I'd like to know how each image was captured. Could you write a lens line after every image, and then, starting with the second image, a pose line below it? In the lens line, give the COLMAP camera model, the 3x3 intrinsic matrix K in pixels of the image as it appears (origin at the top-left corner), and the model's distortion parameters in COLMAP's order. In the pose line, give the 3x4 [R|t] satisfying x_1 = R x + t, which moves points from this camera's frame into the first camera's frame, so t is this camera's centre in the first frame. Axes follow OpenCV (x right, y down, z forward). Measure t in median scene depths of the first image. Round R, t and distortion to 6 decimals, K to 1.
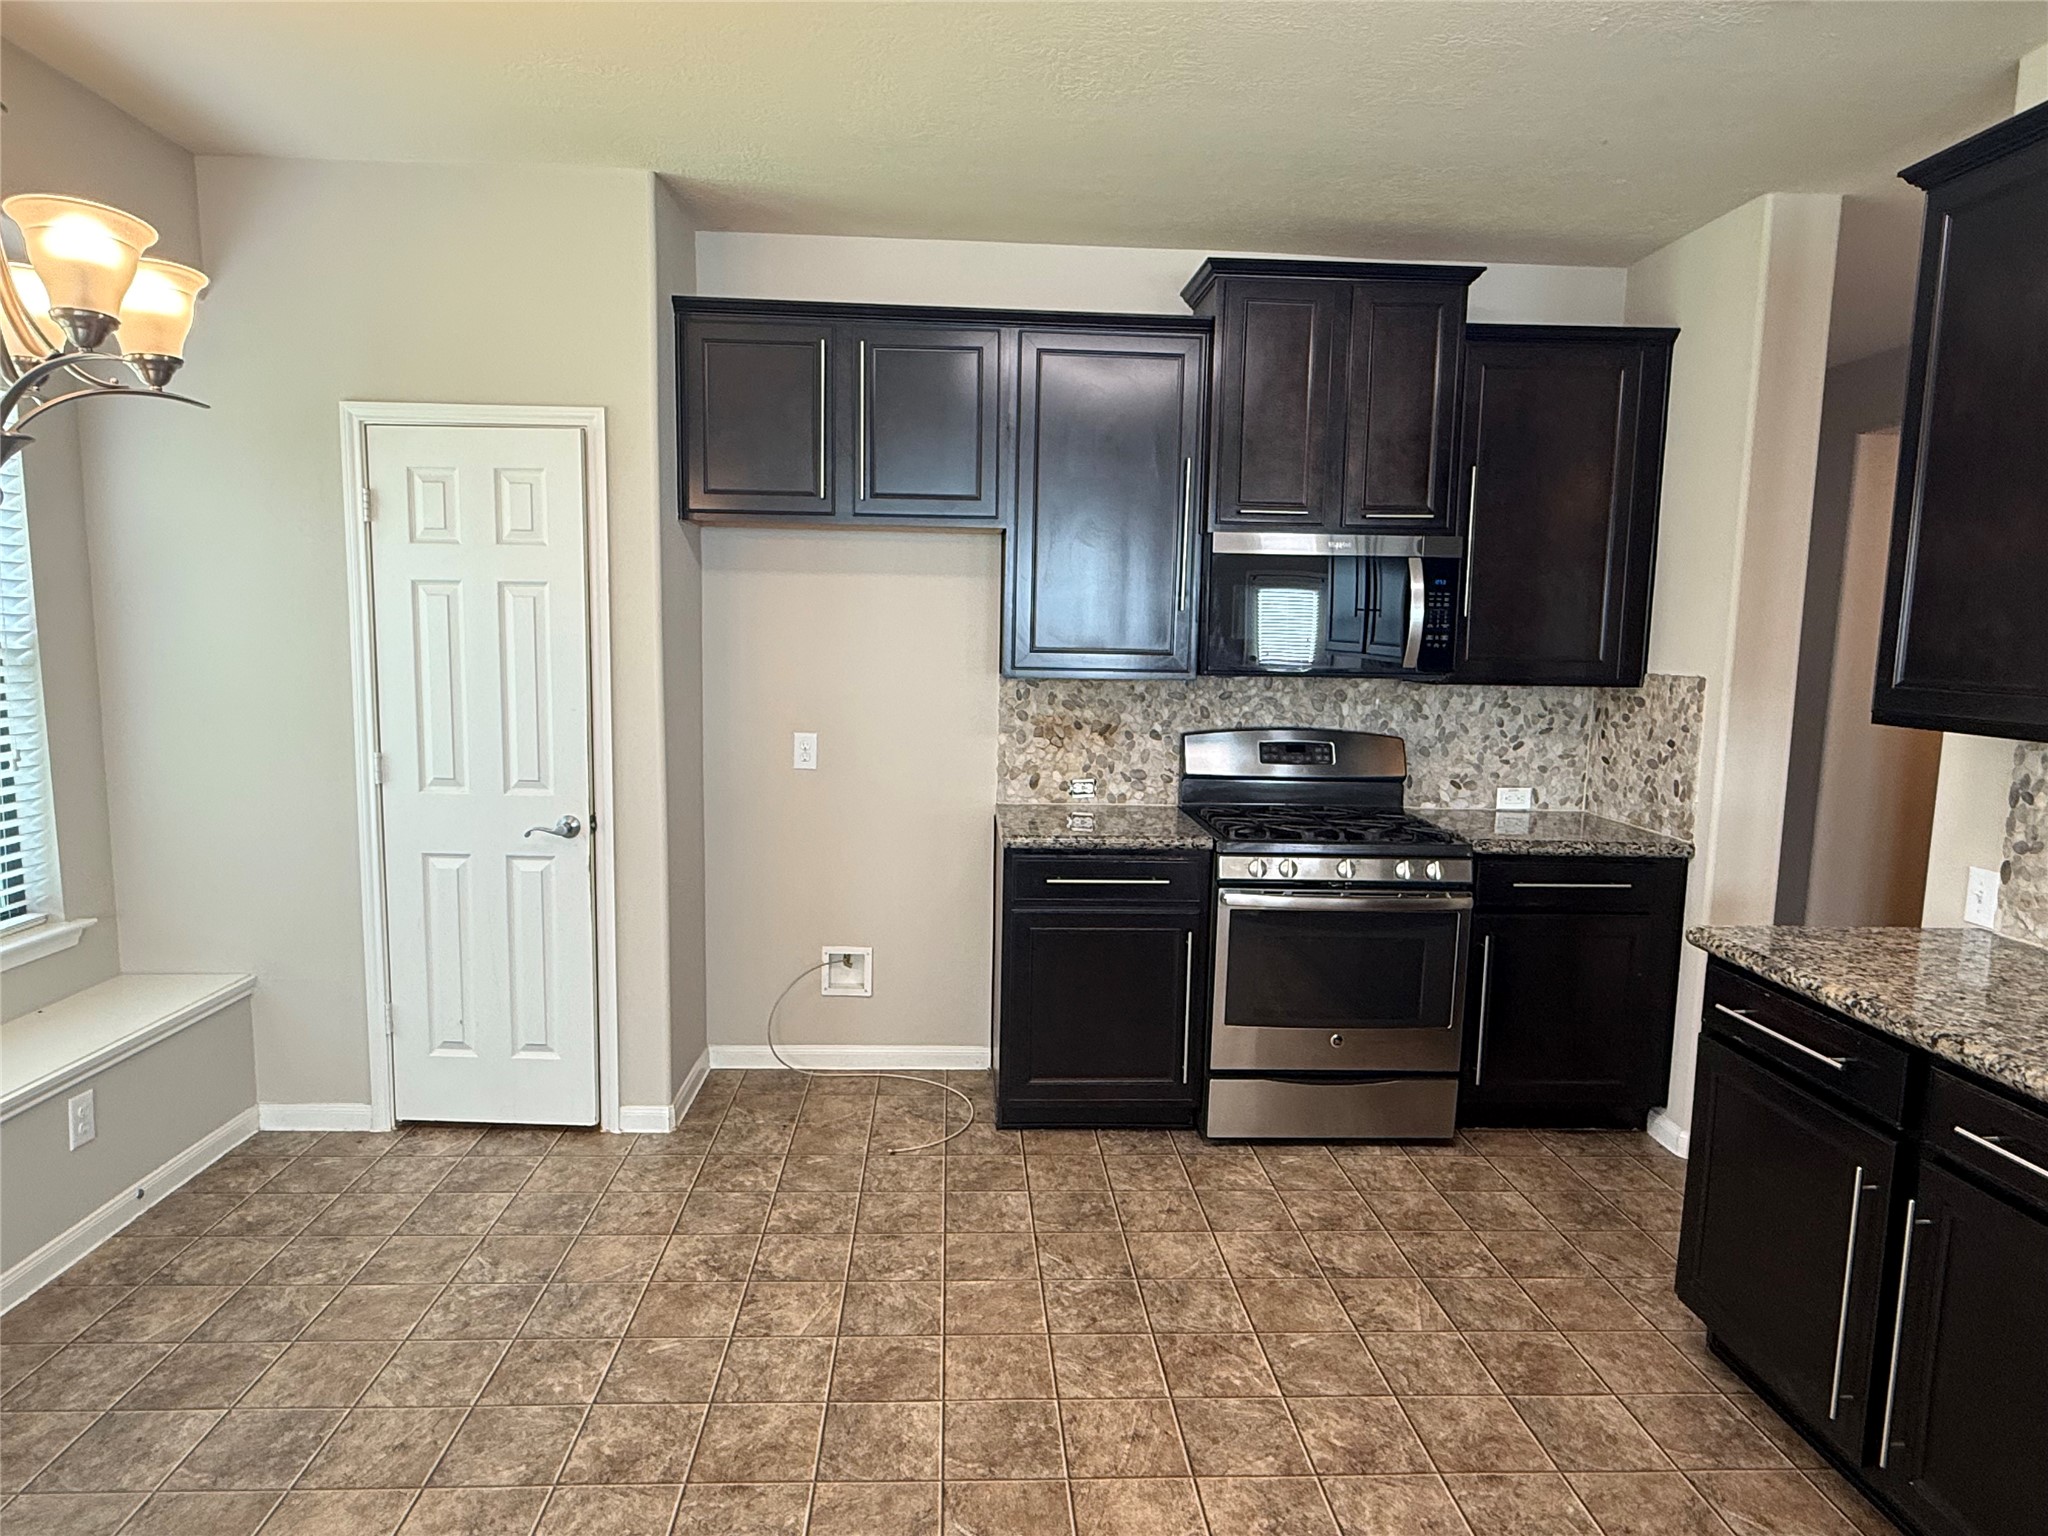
lens RADIAL K [[1239.1, 0, 1015.6], [0, 1239.1, 772.6], [0, 0, 1]] dist [-0.002448, 0.003083]
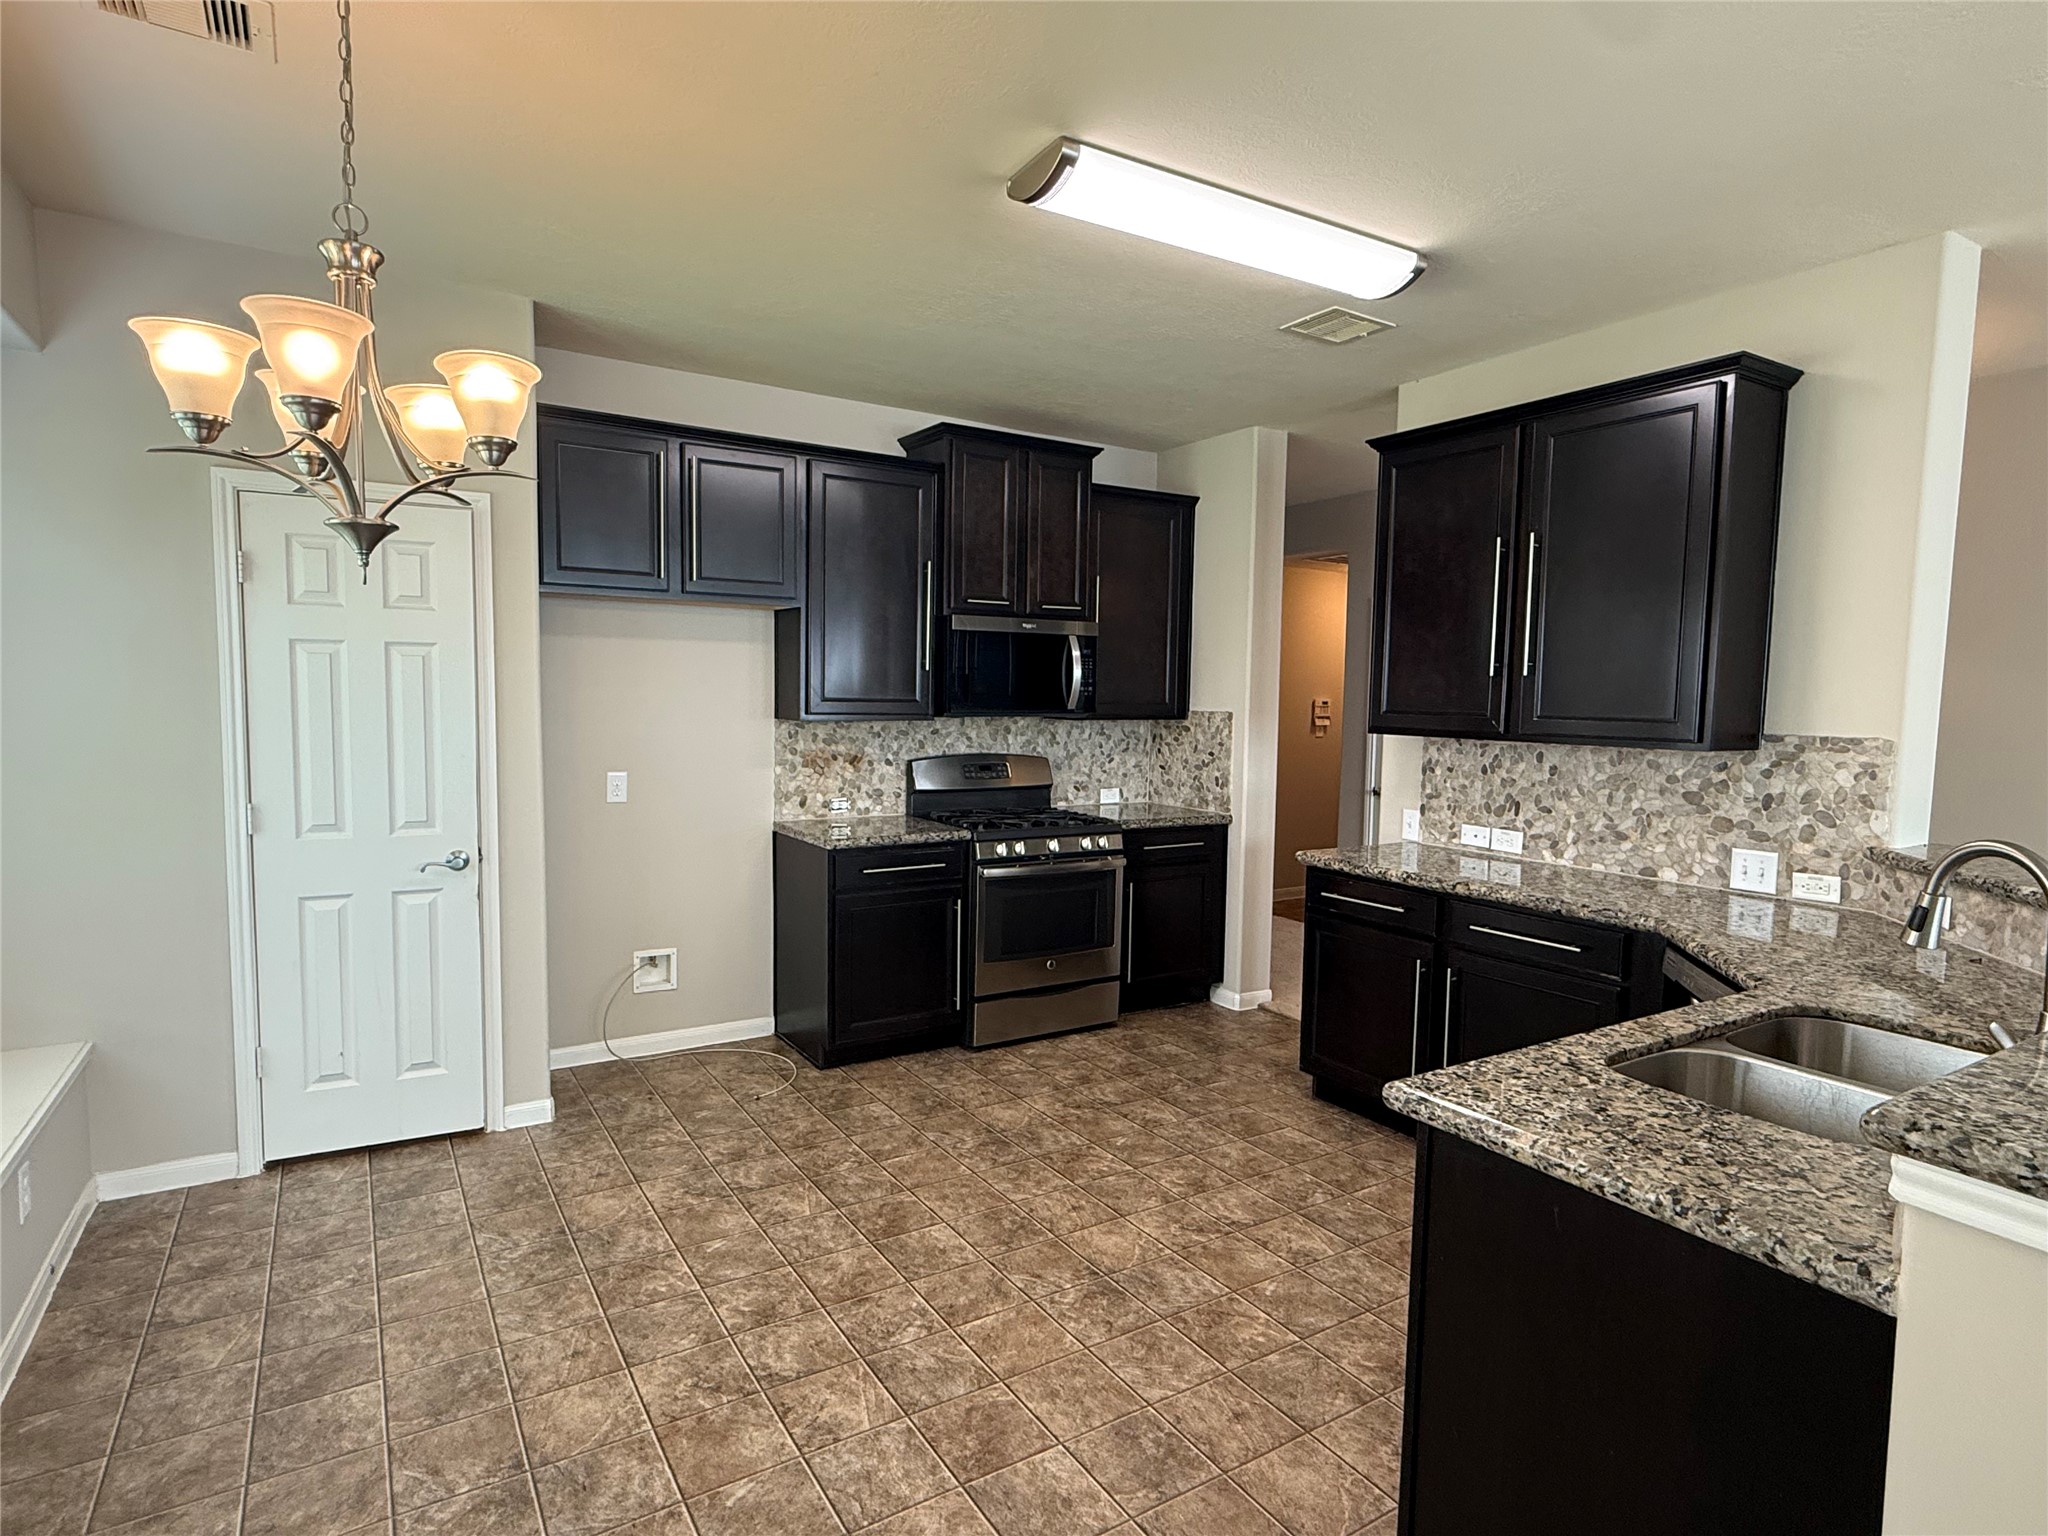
lens RADIAL K [[1086.2, 0, 1025.0], [0, 1086.2, 768.7], [0, 0, 1]] dist [-0.006133, 0.001017]
pose [[0.869814, -0.040989, 0.491675, -0.481077], [0.058967, 0.998037, -0.021116, 0.014385], [-0.489844, 0.047359, 0.870523, -0.133894]]
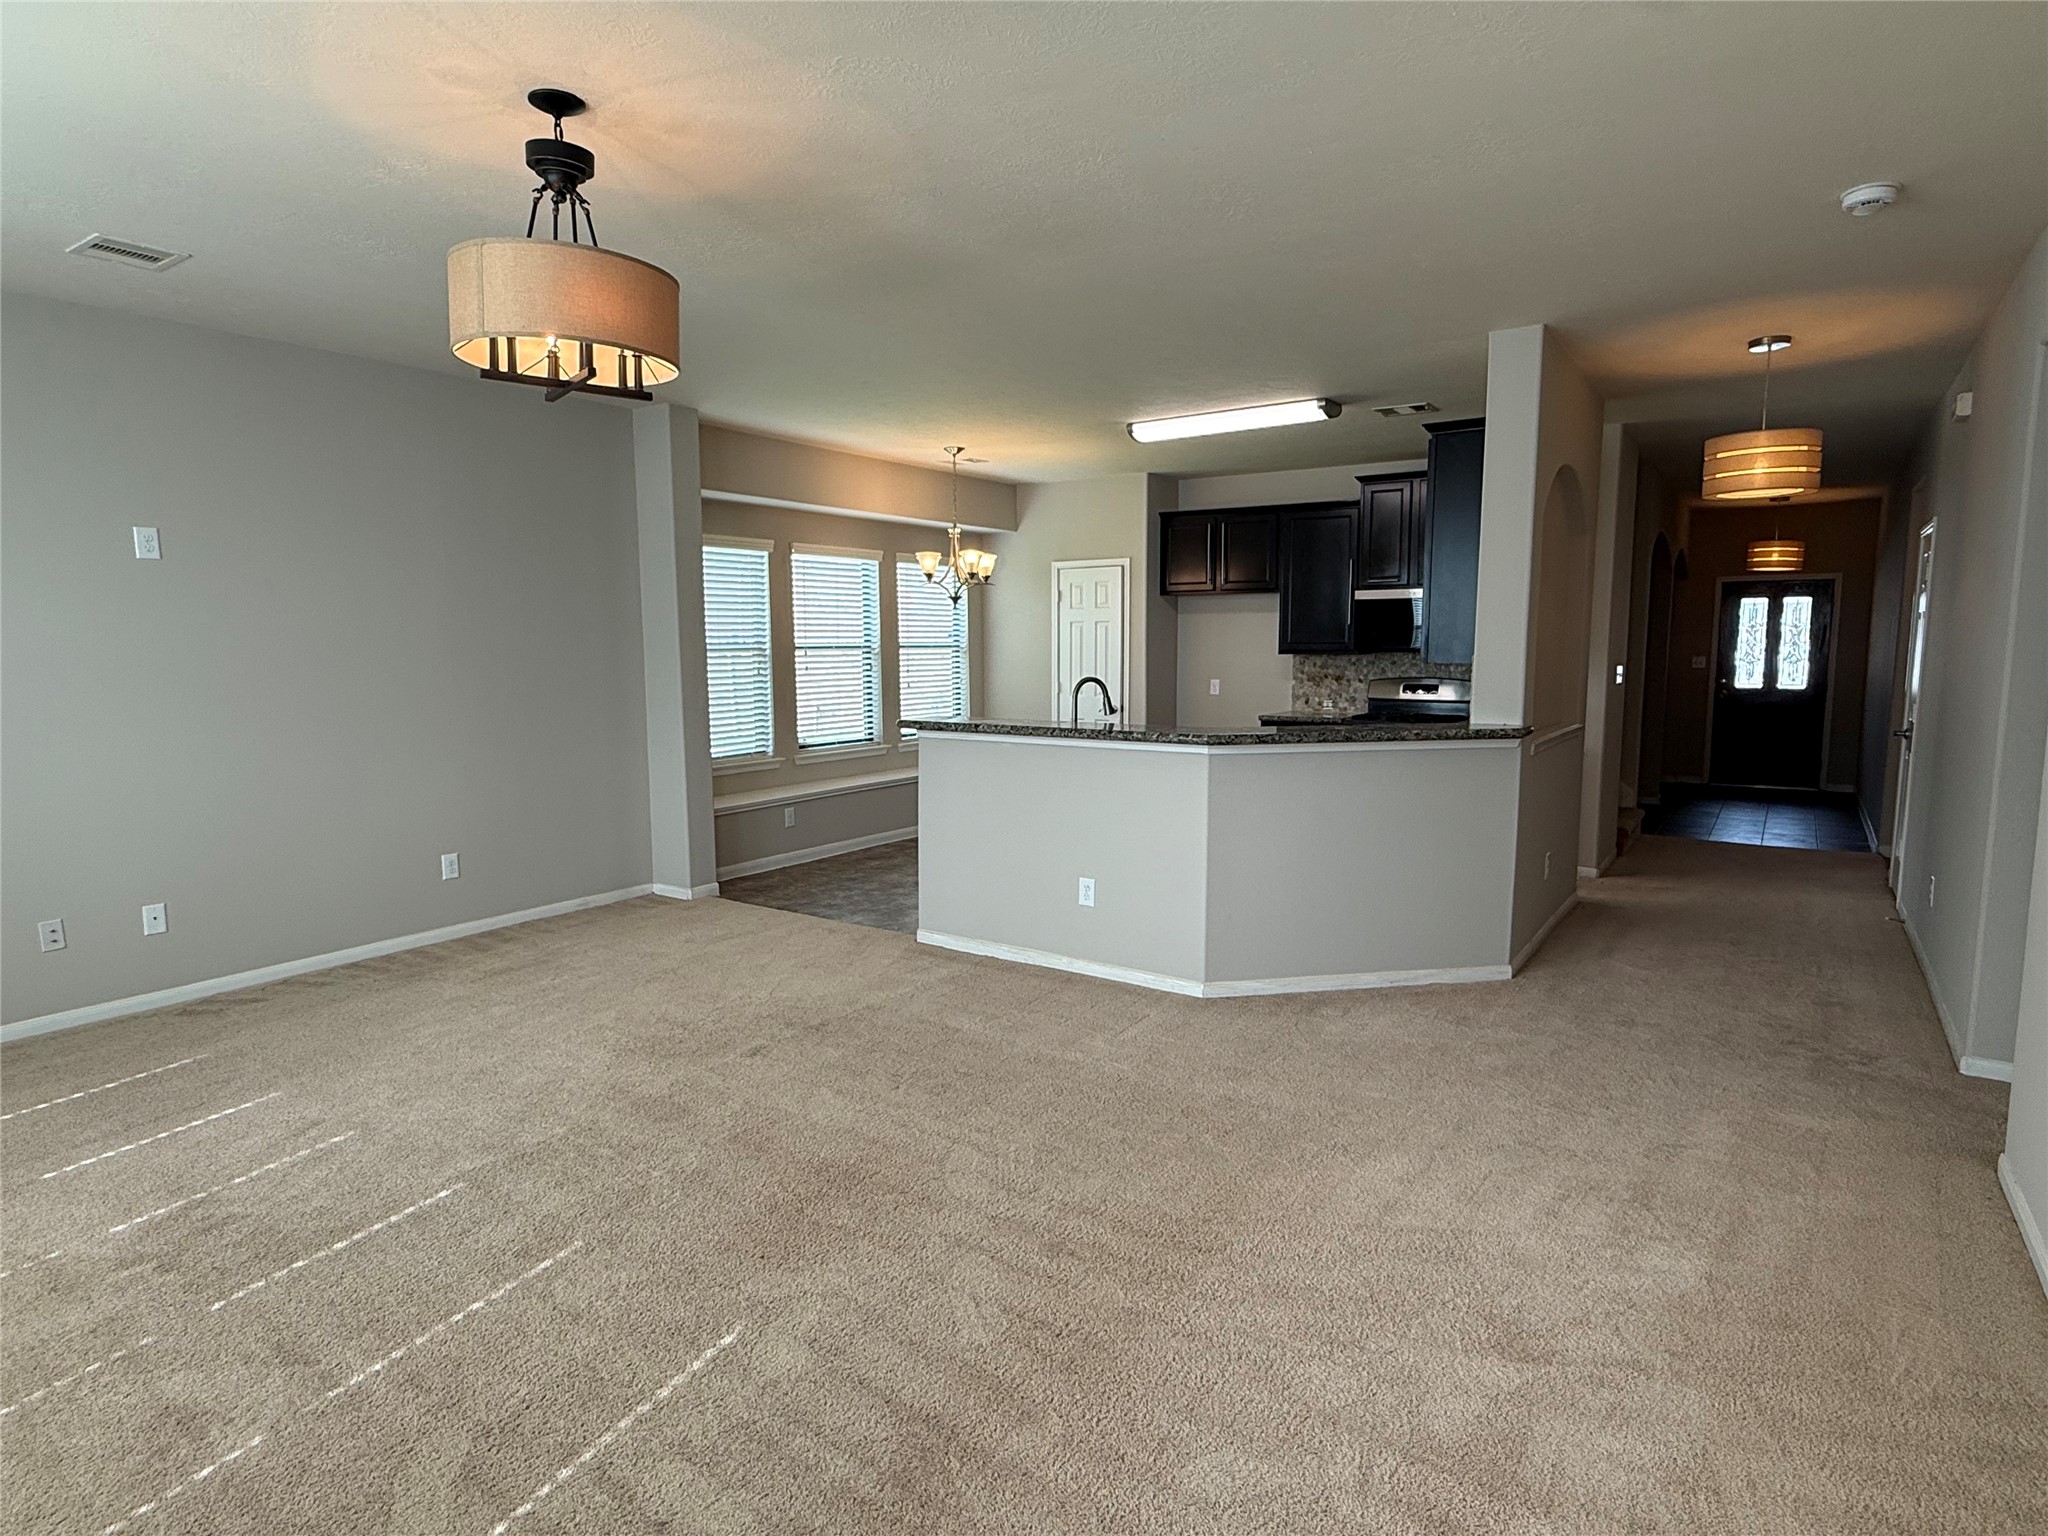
lens RADIAL K [[1137.4, 0, 1003.8], [0, 1137.4, 774.7], [0, 0, 1]] dist [0.001766, -0.004490]
pose [[0.791238, 0.050576, -0.609414, 1.217926], [-0.054695, 0.998433, 0.011848, 0.210869], [0.609058, 0.023957, 0.792764, -1.410034]]
